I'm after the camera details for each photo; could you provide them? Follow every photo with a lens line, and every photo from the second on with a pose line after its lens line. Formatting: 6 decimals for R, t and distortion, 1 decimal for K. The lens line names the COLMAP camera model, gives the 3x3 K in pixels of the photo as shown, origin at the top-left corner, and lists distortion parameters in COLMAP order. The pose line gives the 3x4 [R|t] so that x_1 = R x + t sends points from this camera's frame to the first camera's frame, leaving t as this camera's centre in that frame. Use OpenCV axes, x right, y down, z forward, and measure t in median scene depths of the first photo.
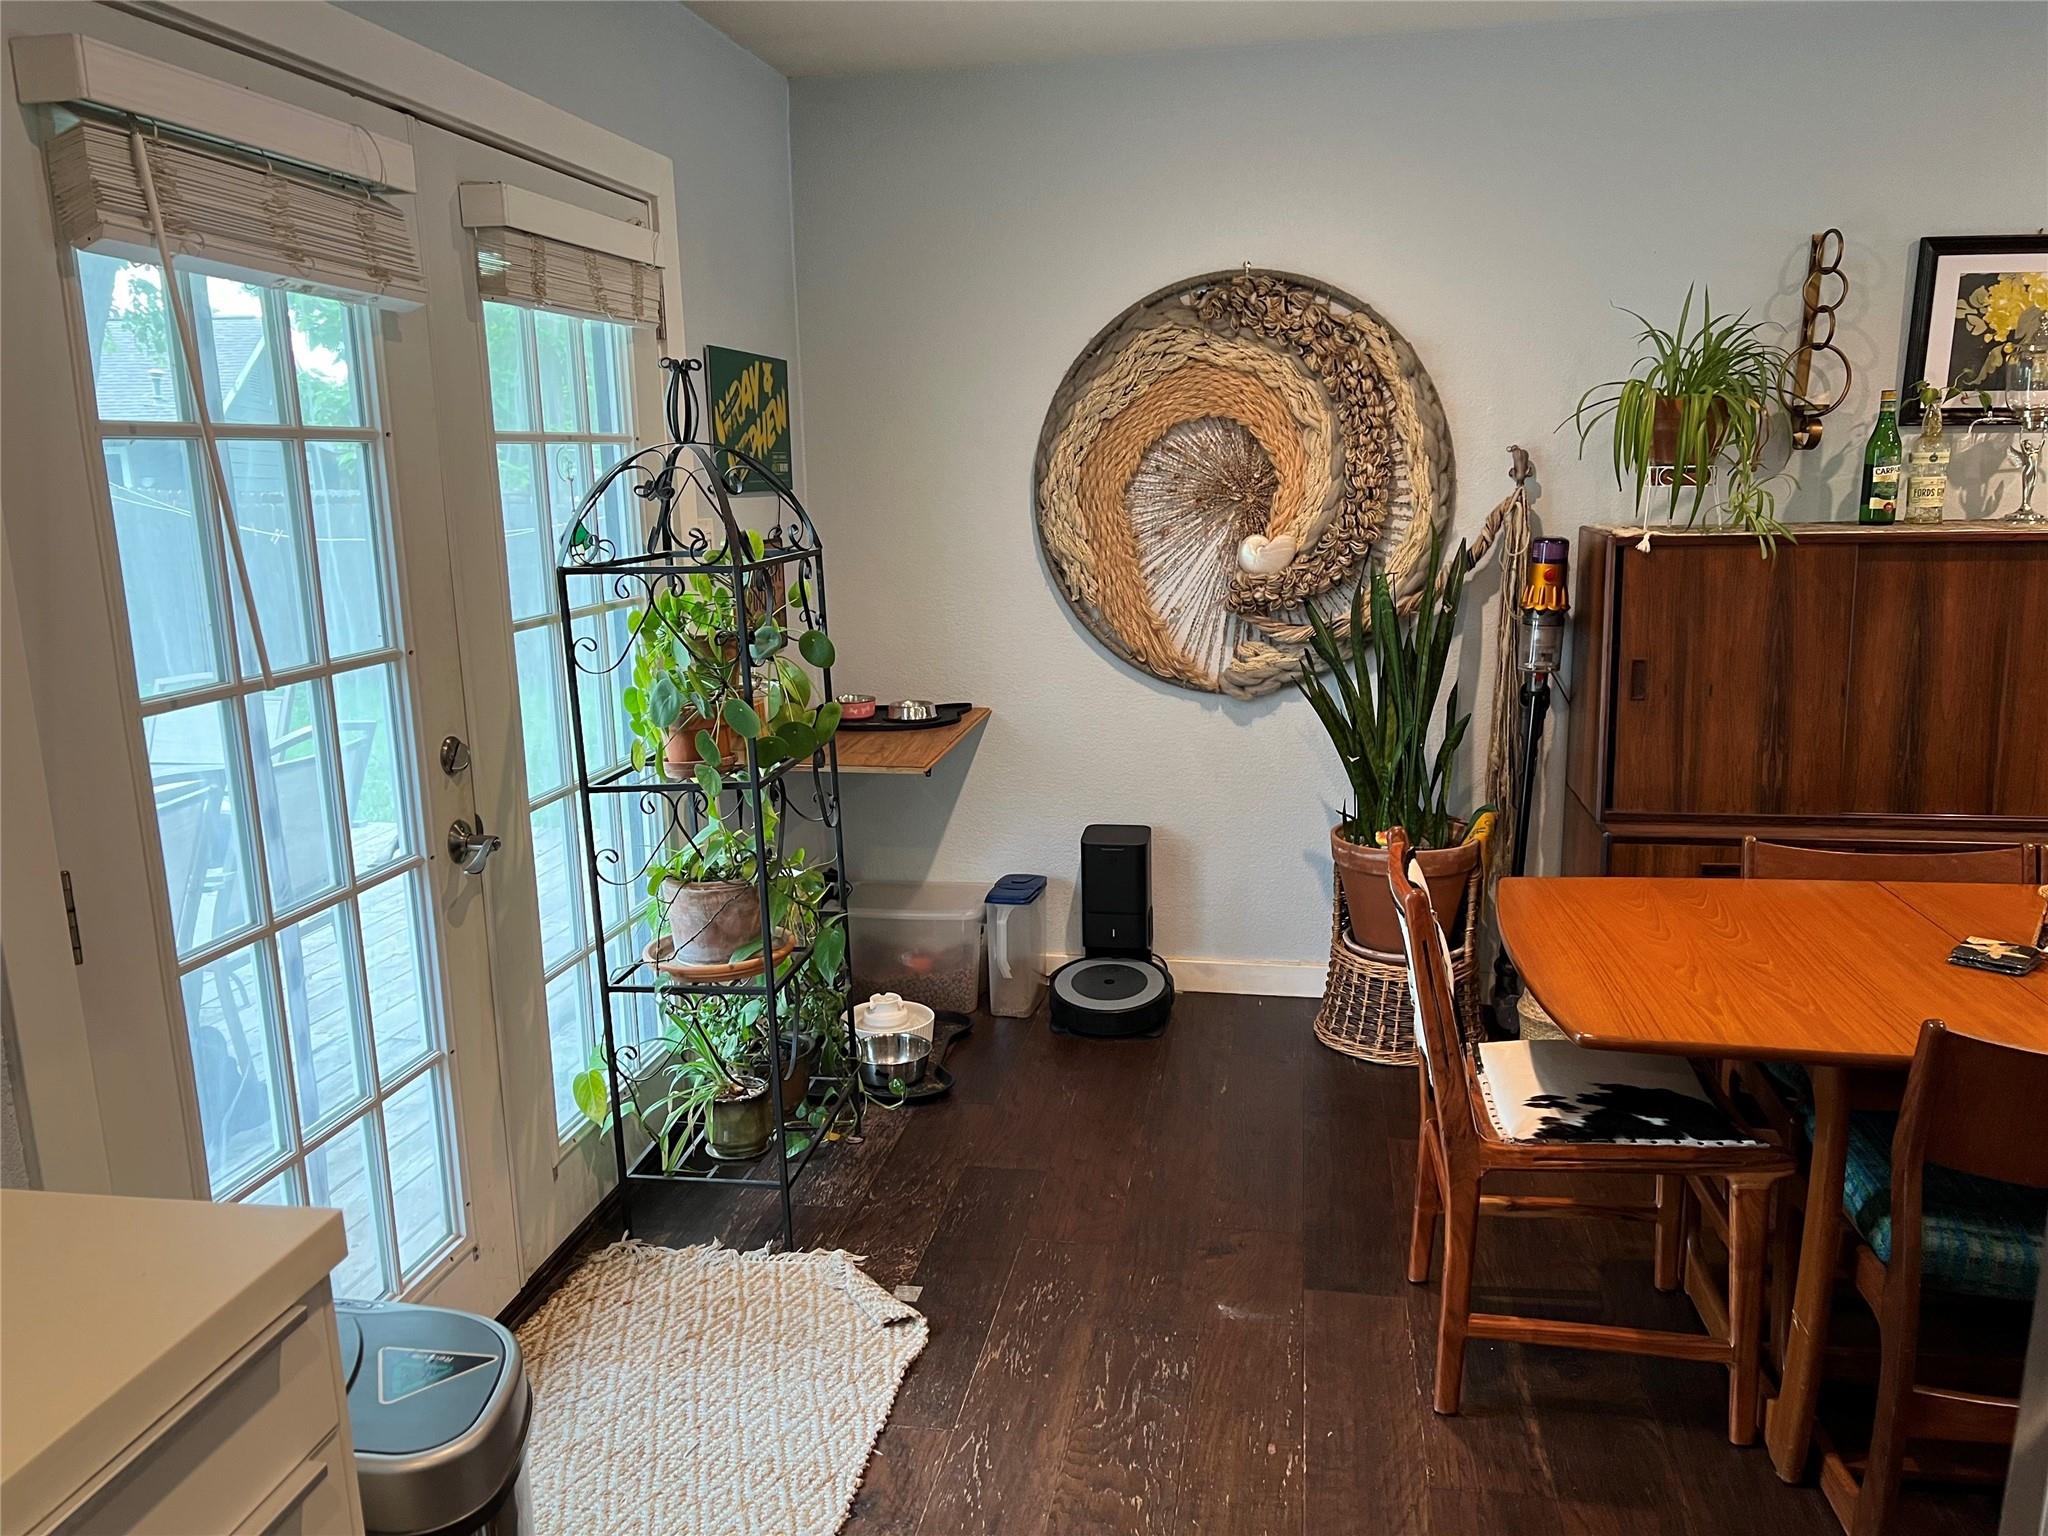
lens RADIAL K [[1534.3, 0, 999.0], [0, 1534.3, 766.5], [0, 0, 1]] dist [0.065121, -0.098396]
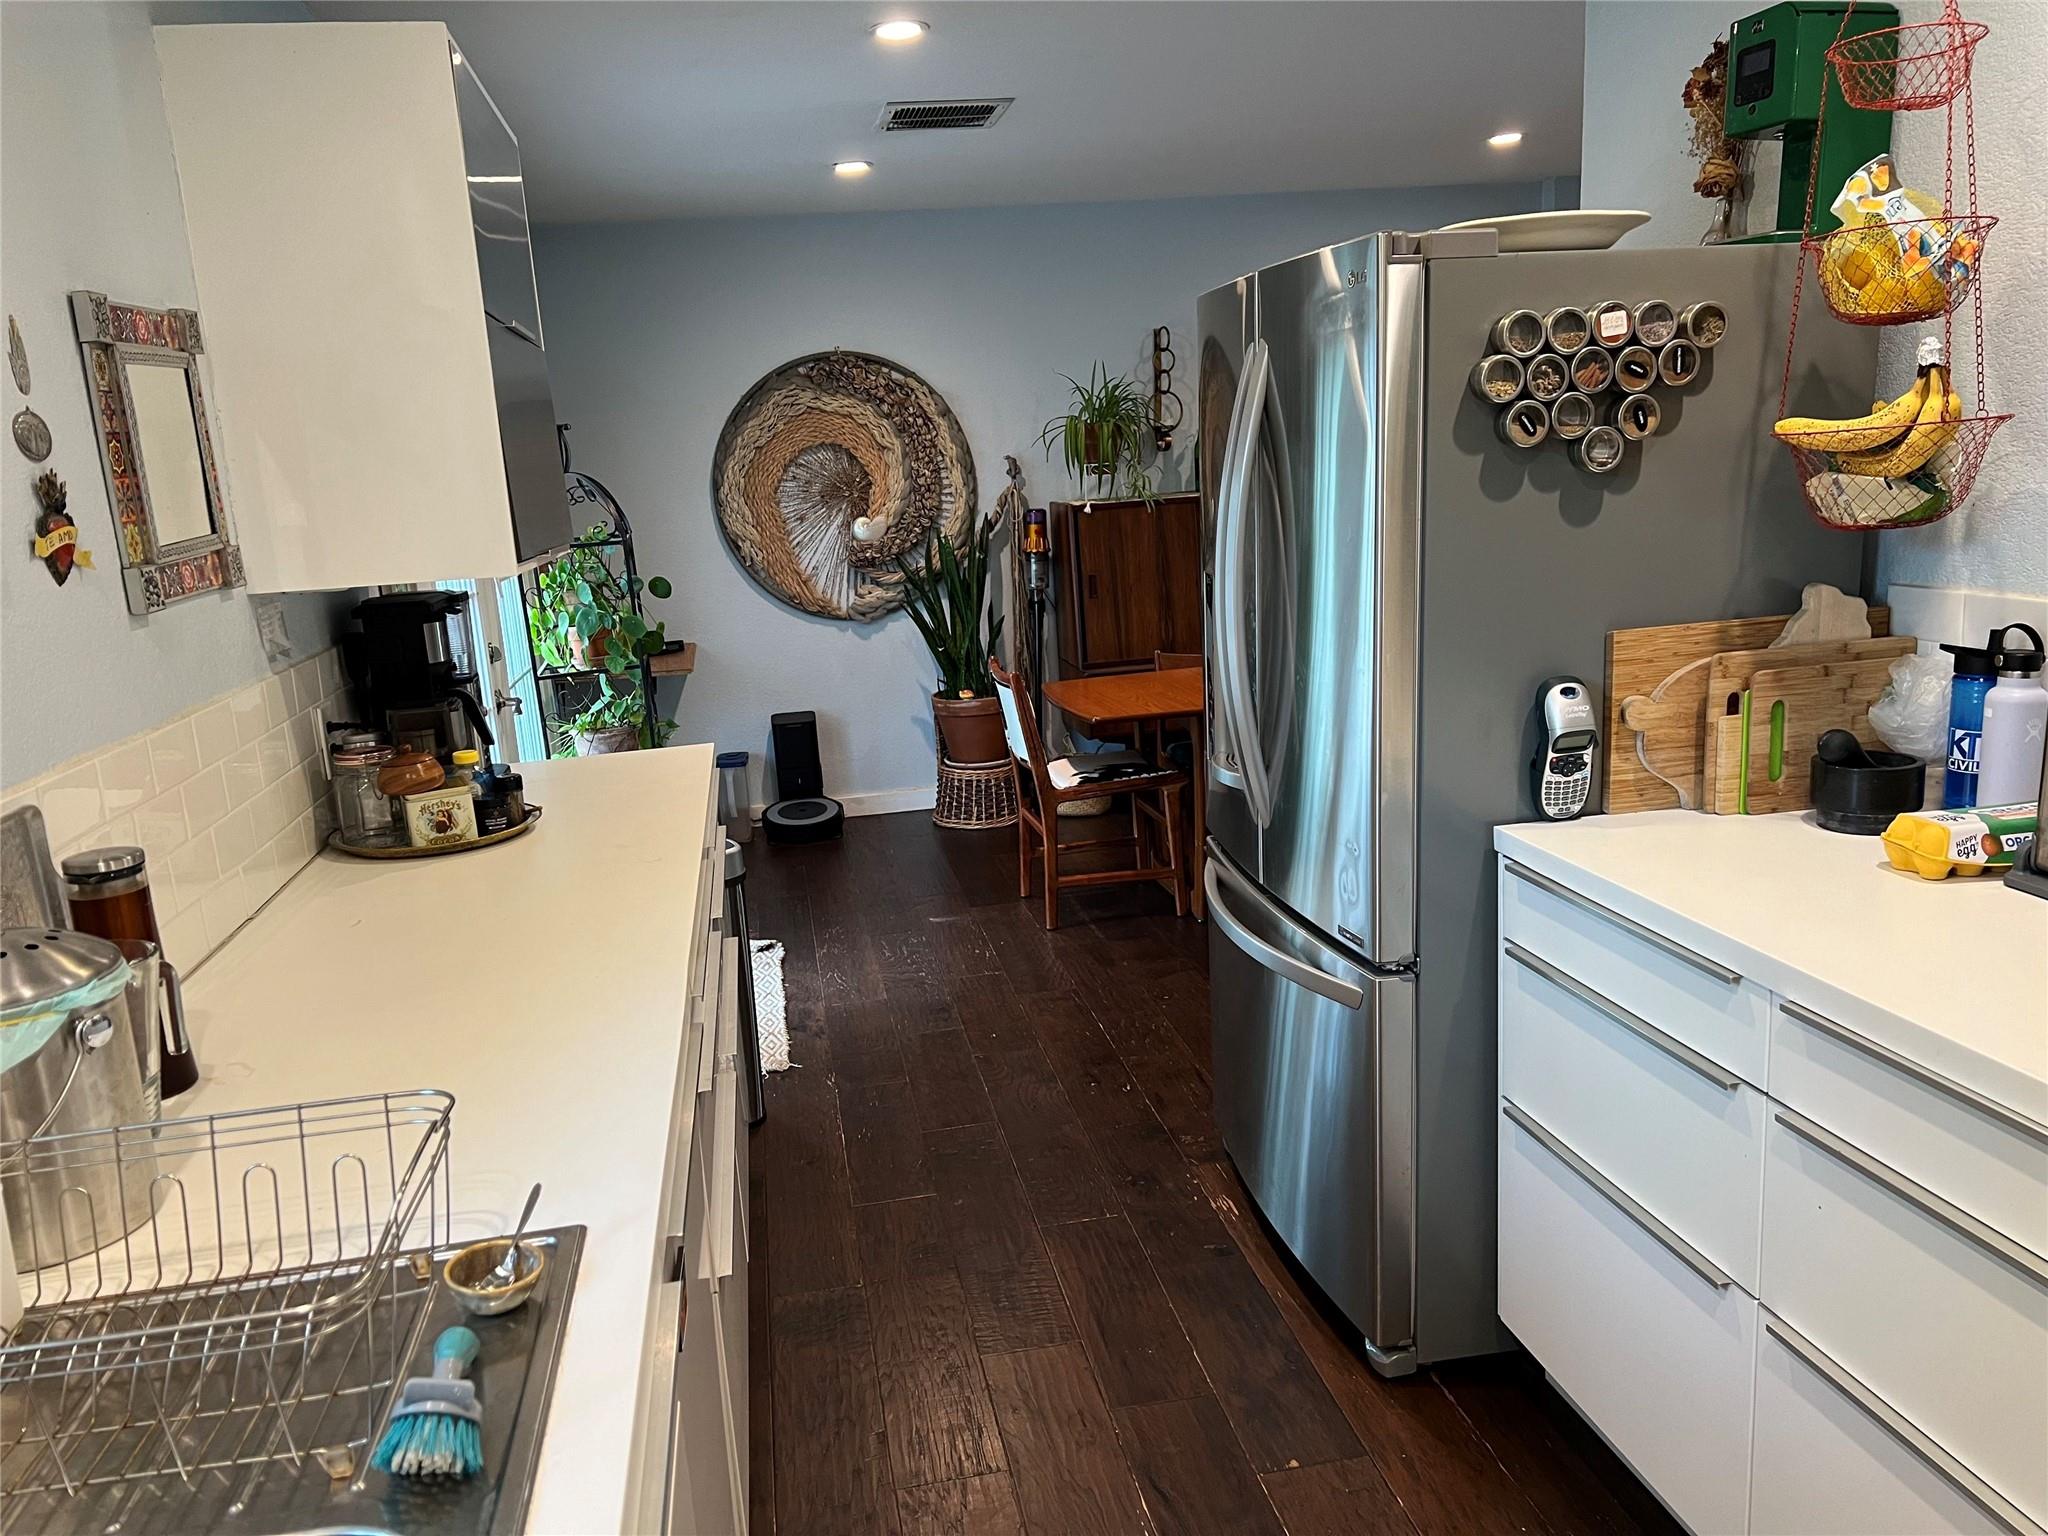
lens RADIAL K [[1540.9, 0, 1027.5], [0, 1540.9, 758.2], [0, 0, 1]] dist [0.073779, -0.092355]
pose [[0.931223, -0.108769, 0.347841, -0.259441], [0.114455, 0.993419, 0.004226, 0.110766], [-0.346011, 0.035877, 0.937544, -0.550985]]
